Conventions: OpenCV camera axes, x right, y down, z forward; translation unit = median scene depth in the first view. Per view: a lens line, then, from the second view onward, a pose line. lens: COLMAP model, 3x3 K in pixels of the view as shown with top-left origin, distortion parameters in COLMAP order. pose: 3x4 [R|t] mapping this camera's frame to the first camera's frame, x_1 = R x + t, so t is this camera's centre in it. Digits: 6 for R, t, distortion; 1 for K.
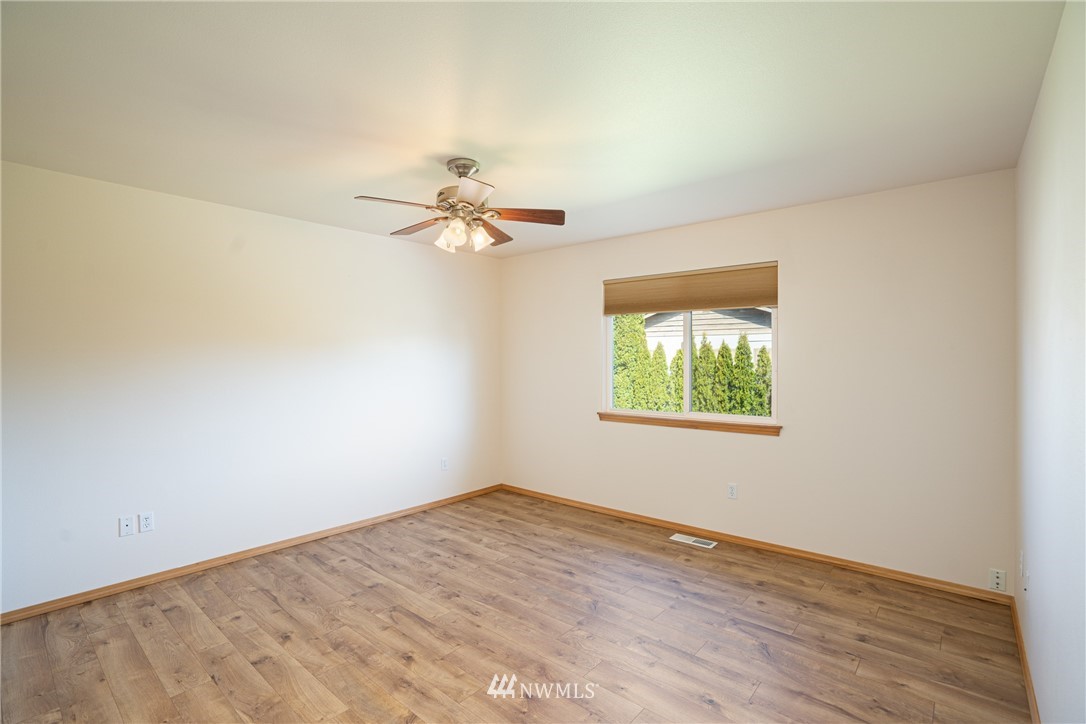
lens RADIAL K [[502.2, 0, 547.3], [0, 502.2, 359.7], [0, 0, 1]] dist [-0.043799, 0.012559]
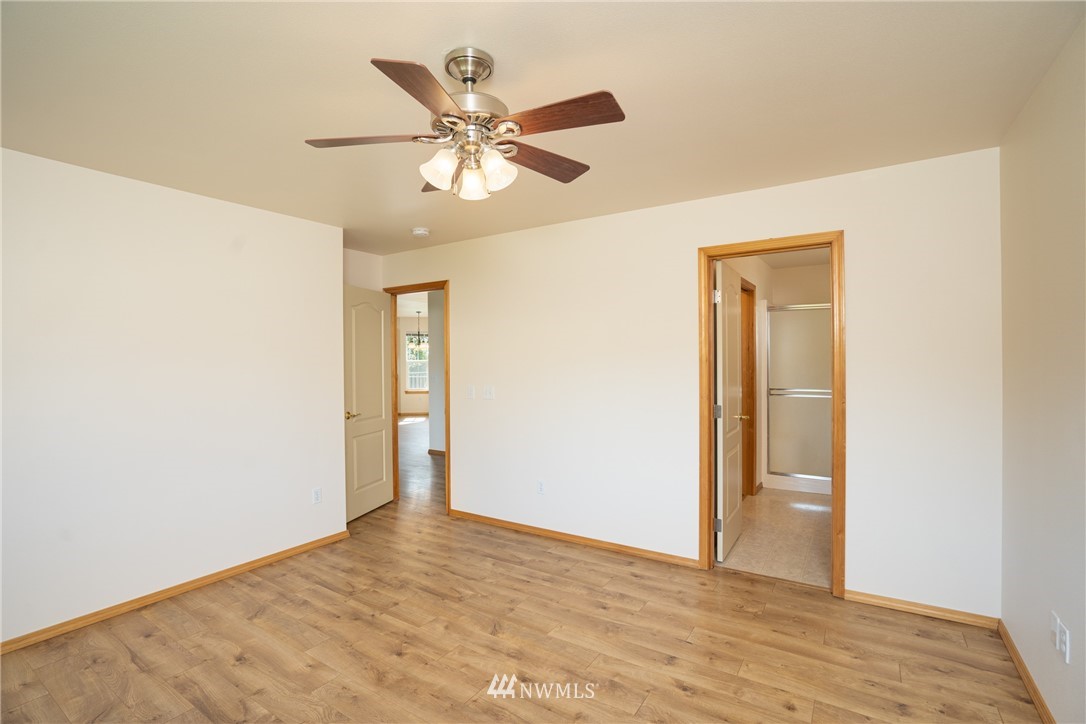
lens RADIAL K [[502.2, 0, 543.5], [0, 502.2, 362.8], [0, 0, 1]] dist [-0.043799, 0.012559]
pose [[-0.992207, 0.013285, -0.123889, -0.214559], [0.011764, 0.999846, 0.013006, -0.004701], [0.124043, 0.011447, -0.992211, 1.974314]]
